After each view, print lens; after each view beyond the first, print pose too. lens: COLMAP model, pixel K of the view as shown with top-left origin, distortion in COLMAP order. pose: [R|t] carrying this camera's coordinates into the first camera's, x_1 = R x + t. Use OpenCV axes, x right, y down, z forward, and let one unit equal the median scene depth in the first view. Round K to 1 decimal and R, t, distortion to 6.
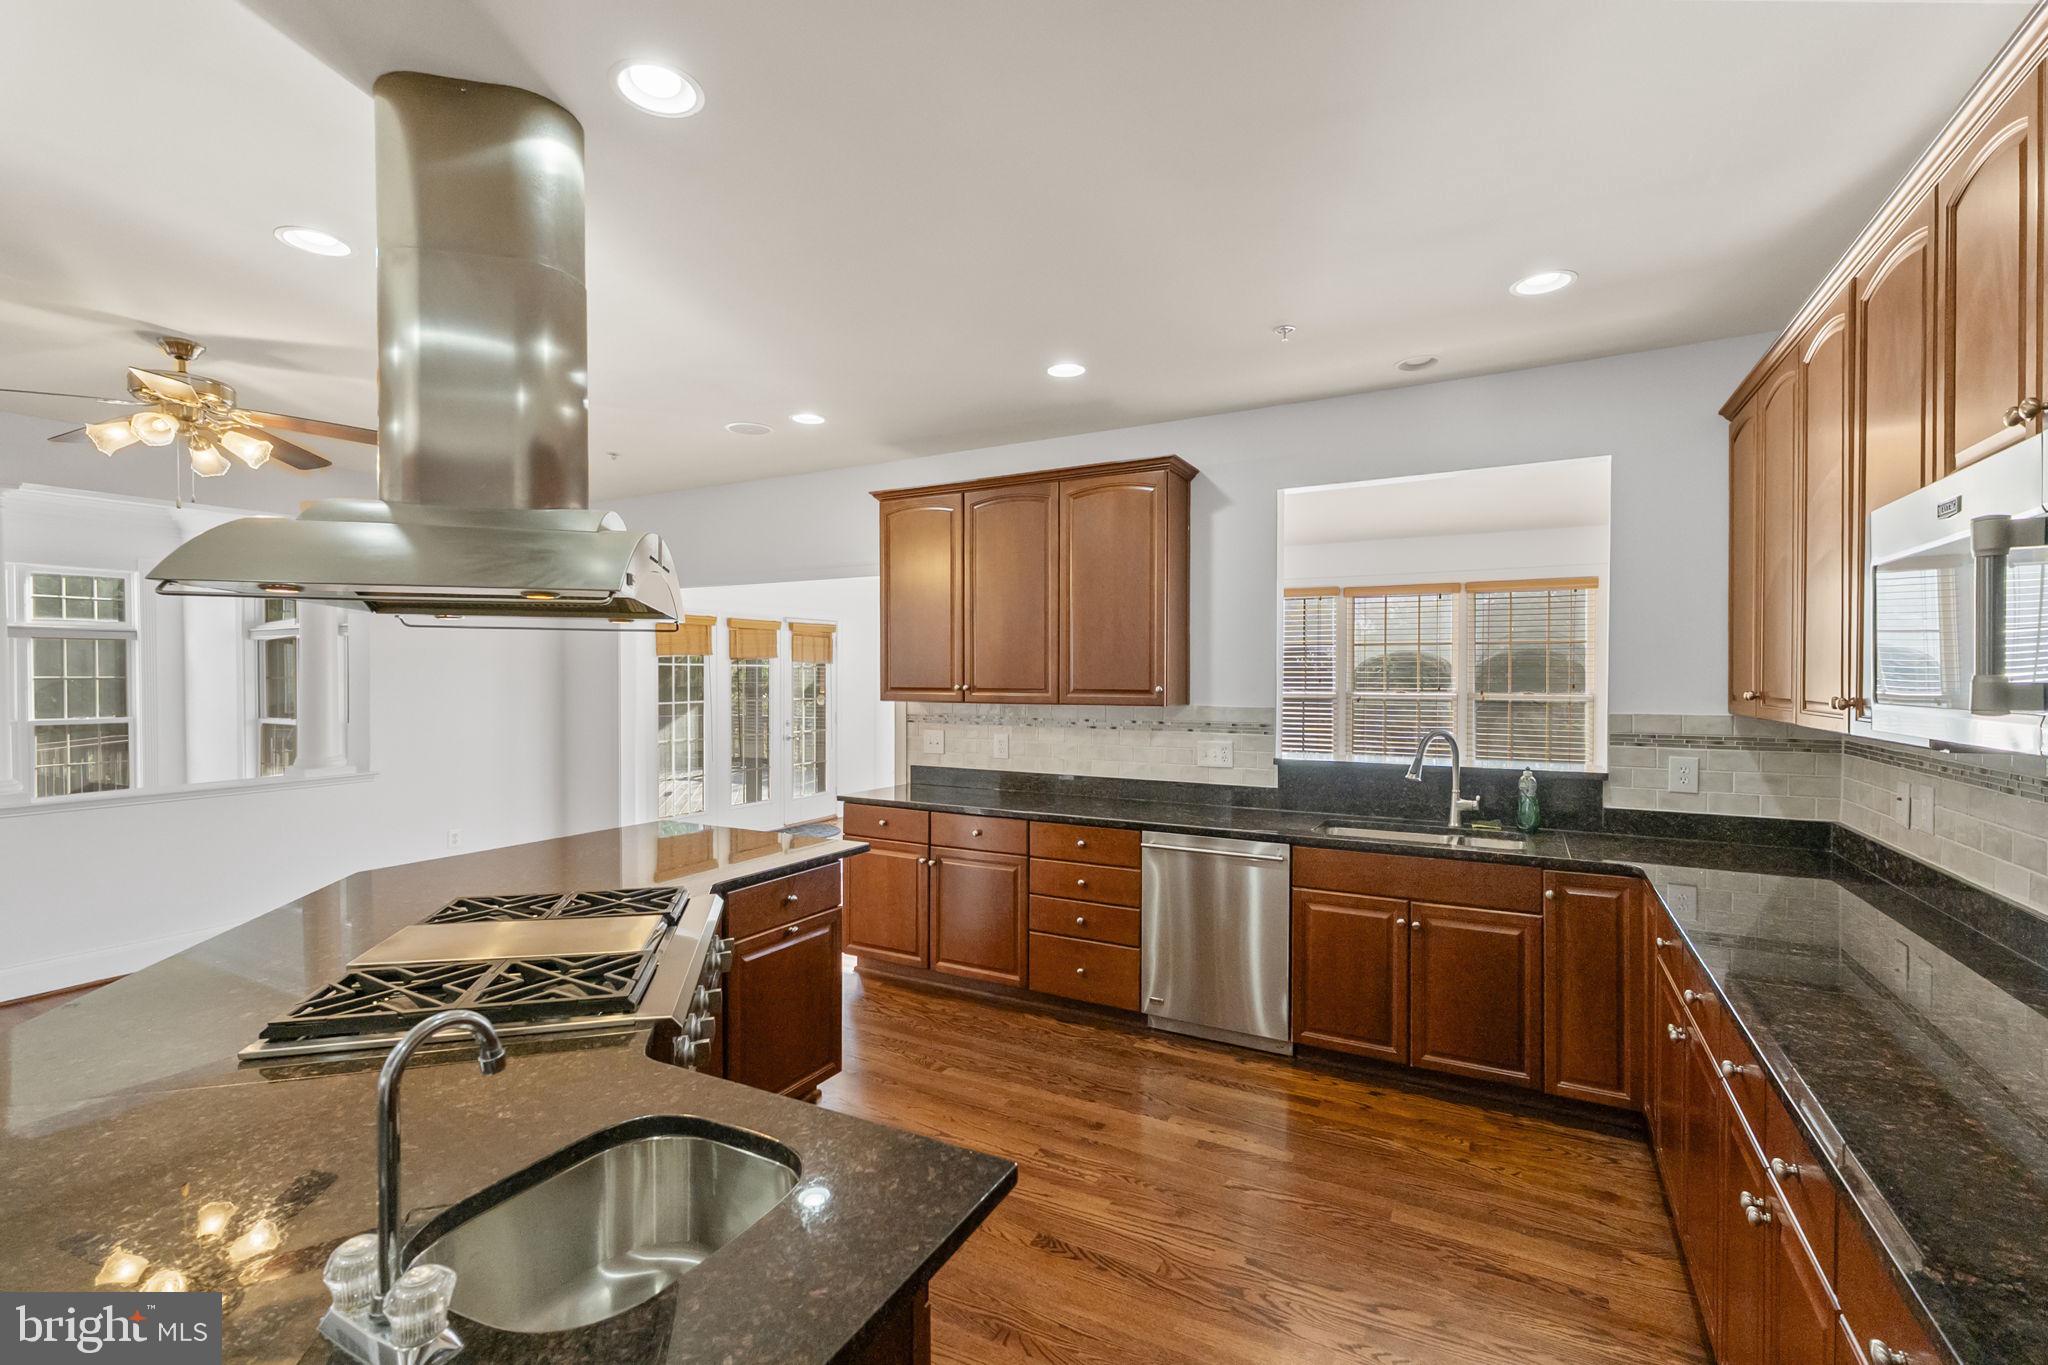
lens RADIAL K [[894.0, 0, 1028.8], [0, 894.0, 685.9], [0, 0, 1]] dist [0.005699, 0.000235]
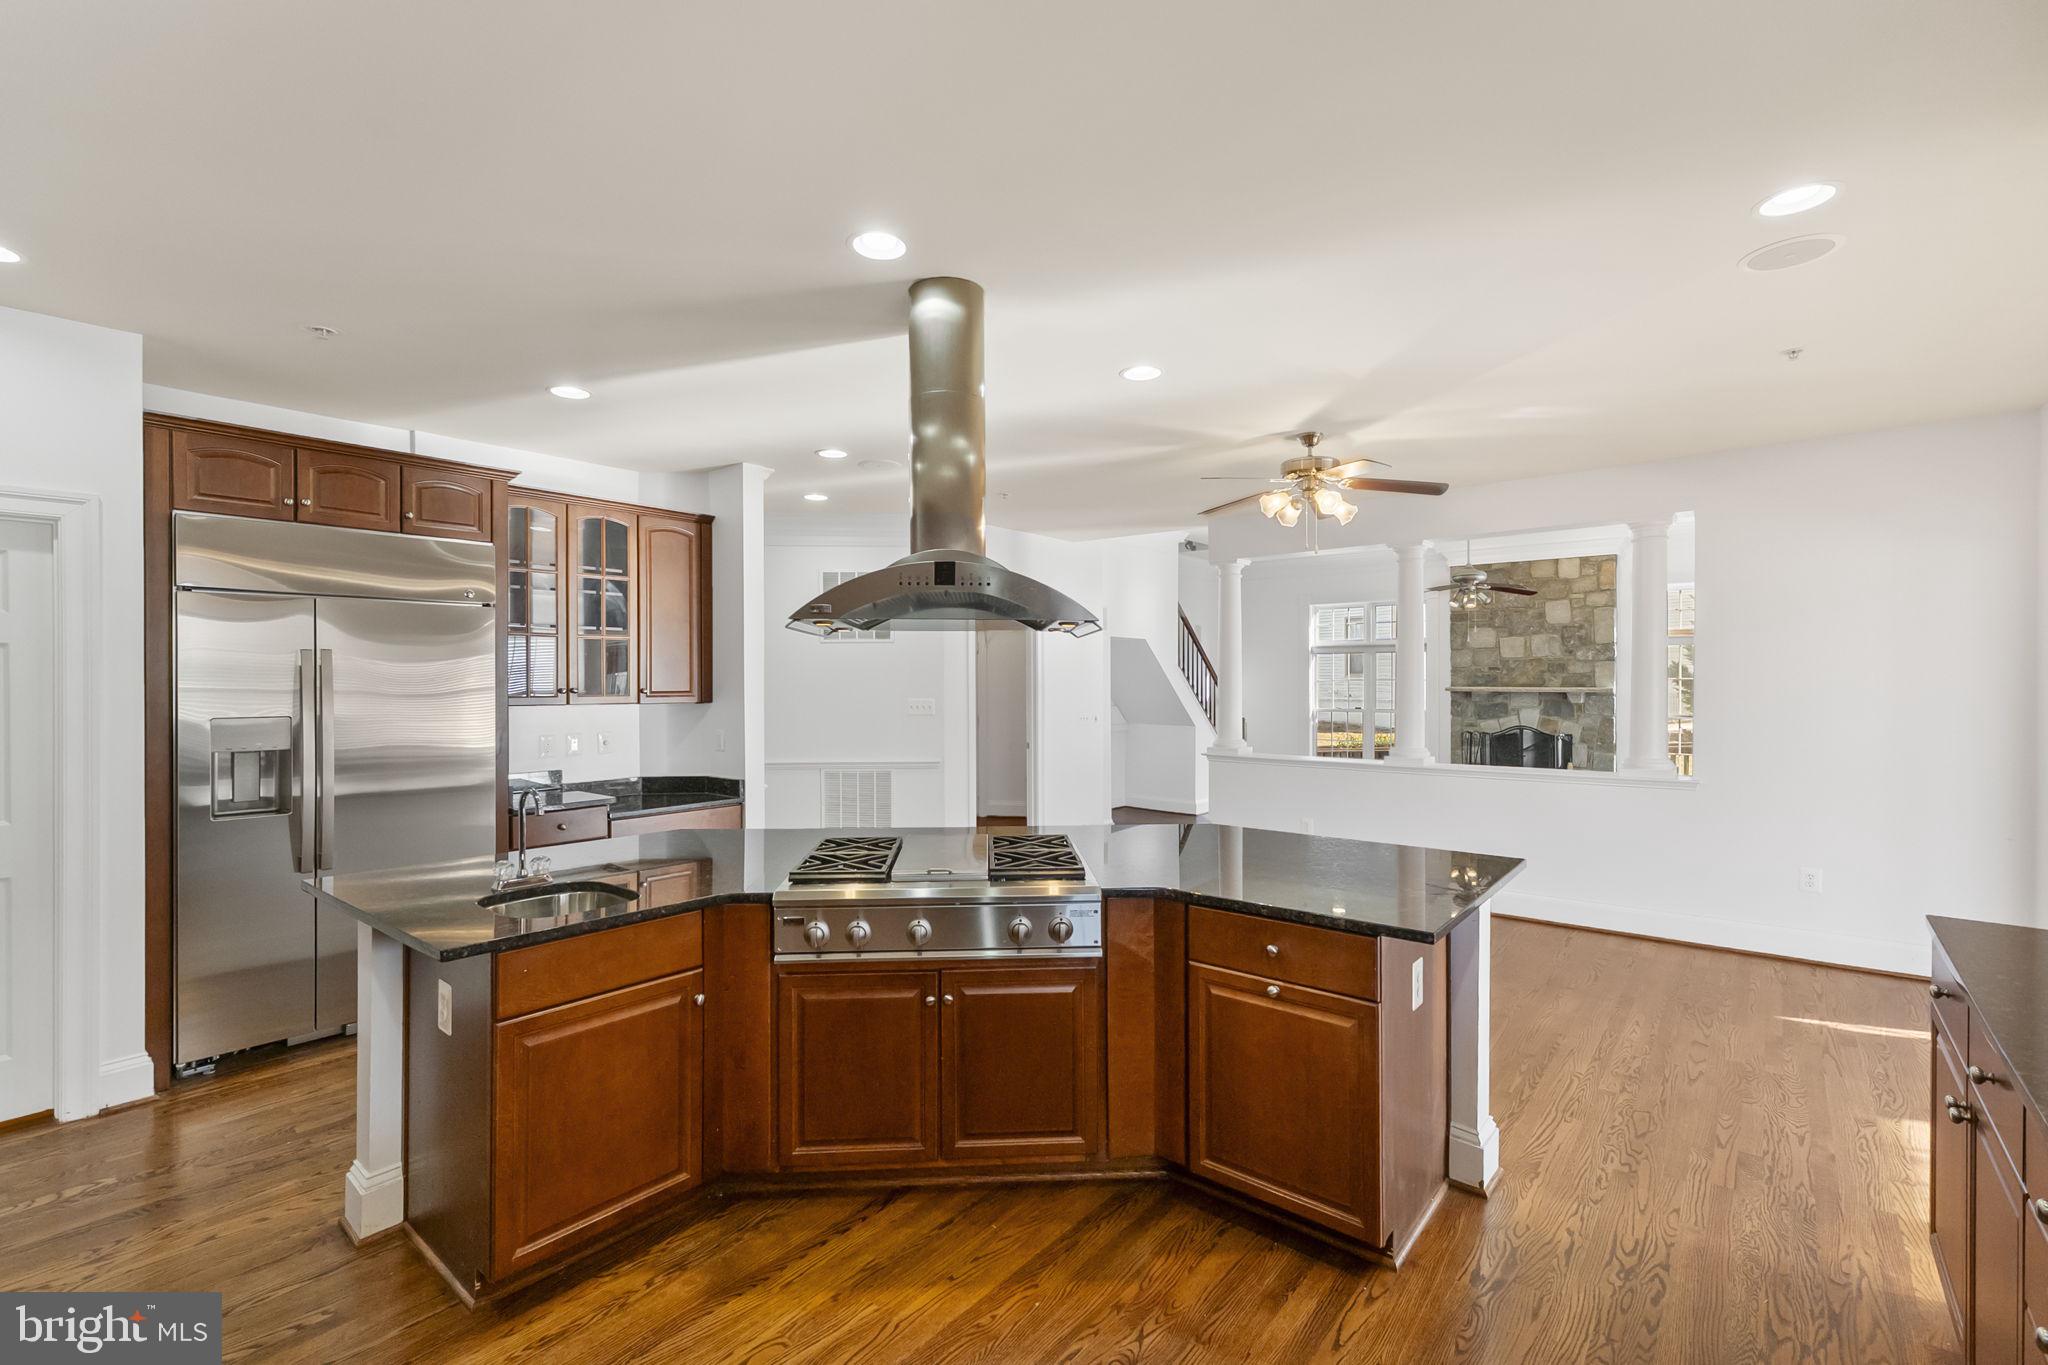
lens RADIAL K [[894.0, 0, 1018.5], [0, 894.0, 684.2], [0, 0, 1]] dist [0.005699, 0.000235]
pose [[-0.198585, 0.007037, -0.980058, 0.460083], [-0.013848, 0.999854, 0.009985, -0.003606], [0.979986, 0.015554, -0.198459, 0.766464]]
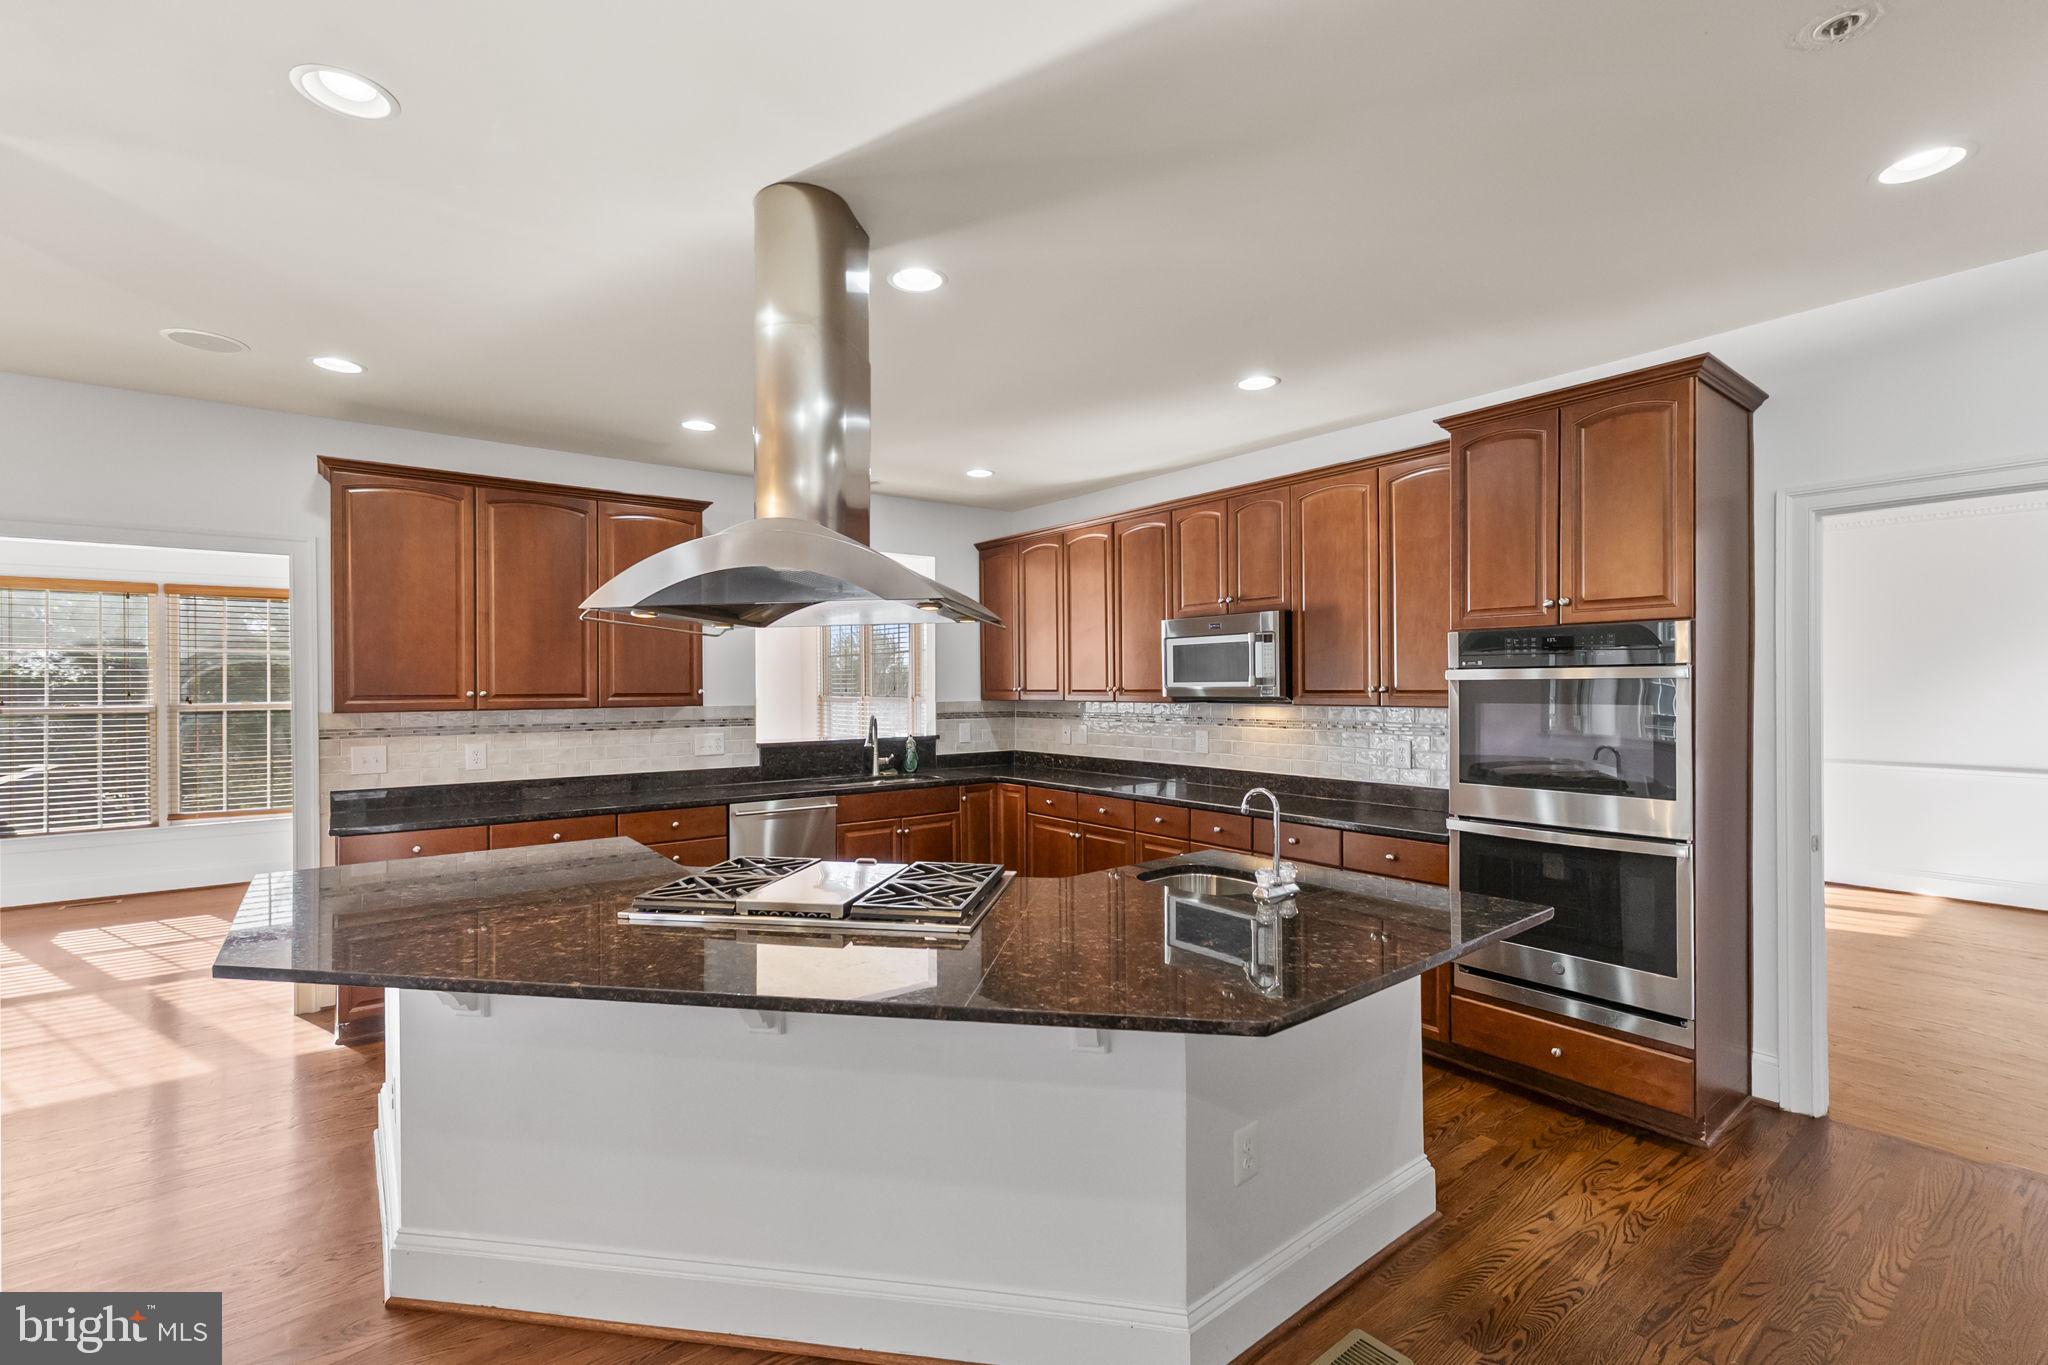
lens RADIAL K [[894.0, 0, 1015.7], [0, 894.0, 688.2], [0, 0, 1]] dist [0.005699, 0.000235]
pose [[0.402944, -0.003560, 0.915218, -0.877207], [0.021087, 0.999763, -0.005395, 0.015975], [-0.914982, 0.021473, 0.402924, 0.132950]]
